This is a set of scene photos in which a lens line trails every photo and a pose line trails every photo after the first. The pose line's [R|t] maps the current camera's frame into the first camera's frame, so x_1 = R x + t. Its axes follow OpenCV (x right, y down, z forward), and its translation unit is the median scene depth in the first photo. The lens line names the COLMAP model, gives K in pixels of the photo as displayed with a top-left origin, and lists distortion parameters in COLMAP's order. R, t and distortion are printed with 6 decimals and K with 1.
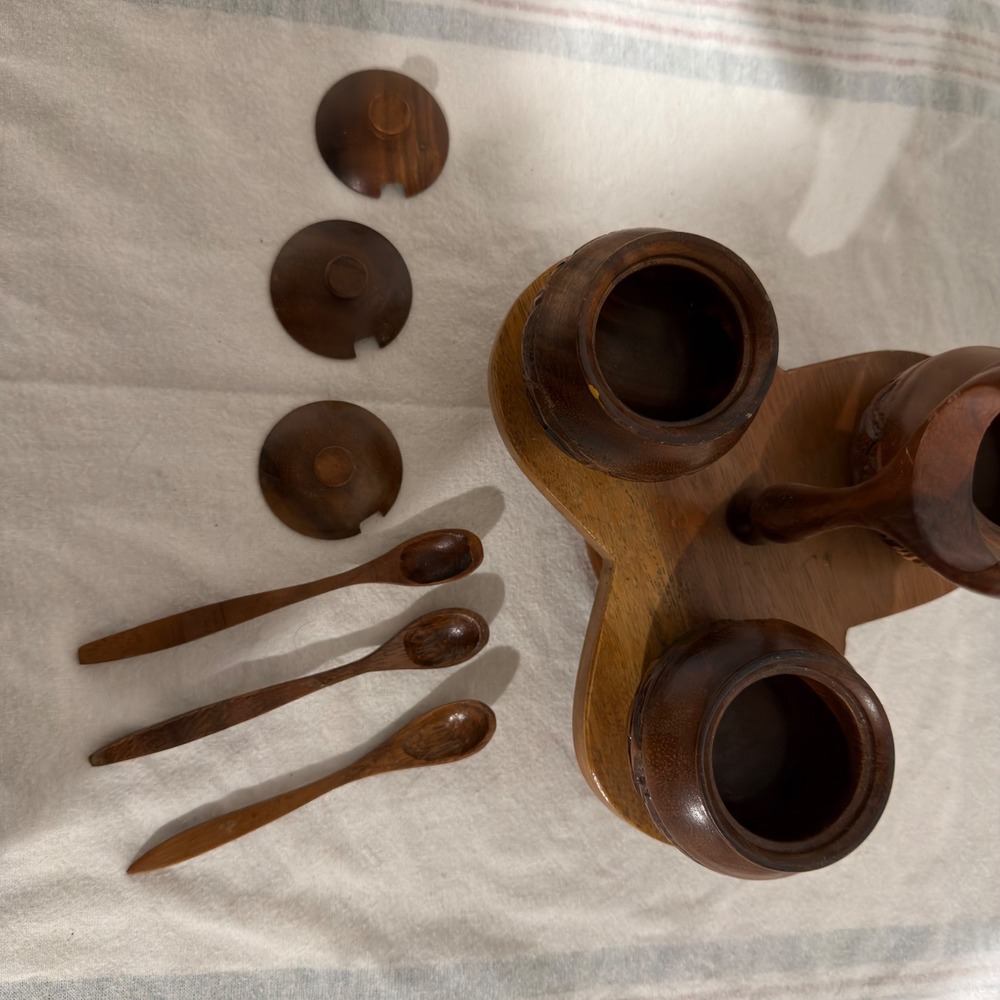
lens RADIAL K [[978.7, 0, 496.1], [0, 978.7, 484.6], [0, 0, 1]] dist [0.164543, -0.477053]
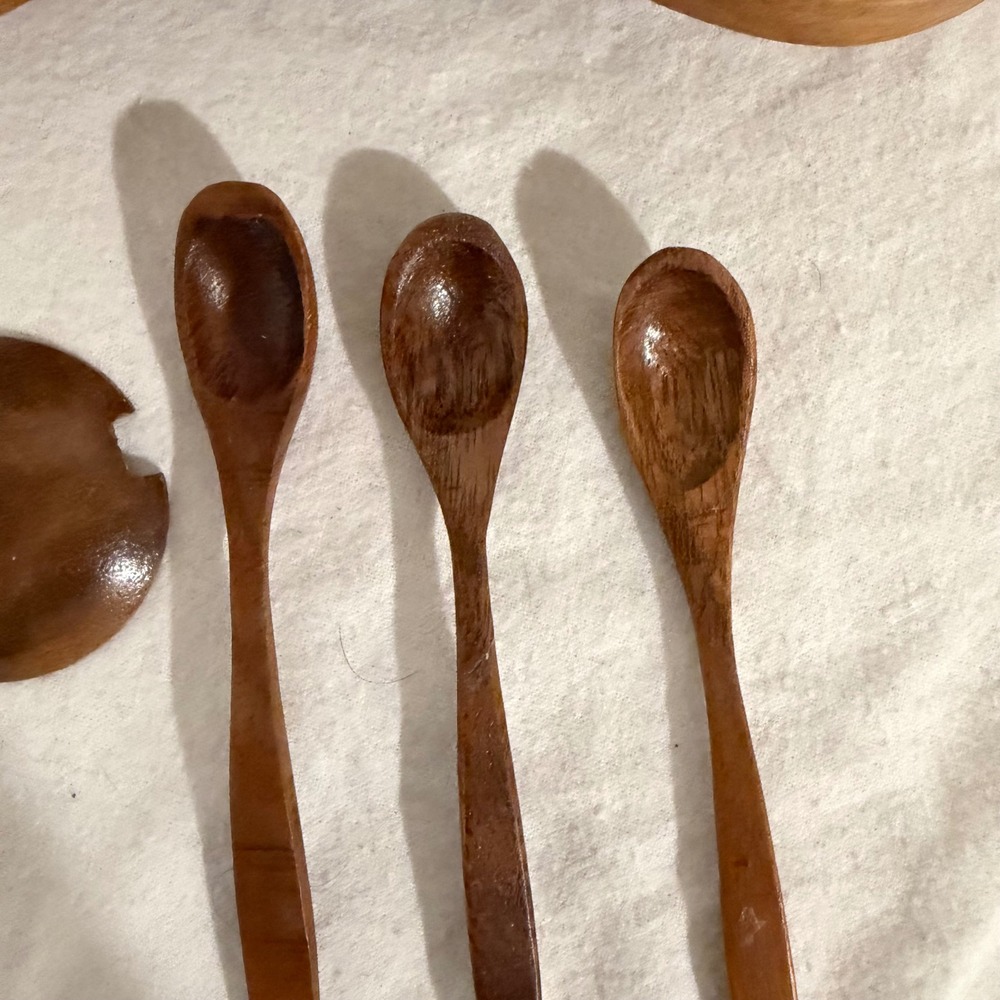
lens RADIAL K [[1231.4, 0, 444.9], [0, 1231.4, 499.8], [0, 0, 1]] dist [-0.003962, 0.031753]
pose [[0.218154, -0.941393, -0.257271, 0.010163], [0.975355, 0.201396, 0.090121, 0.122357], [-0.033026, -0.270590, 0.962128, 0.508085]]
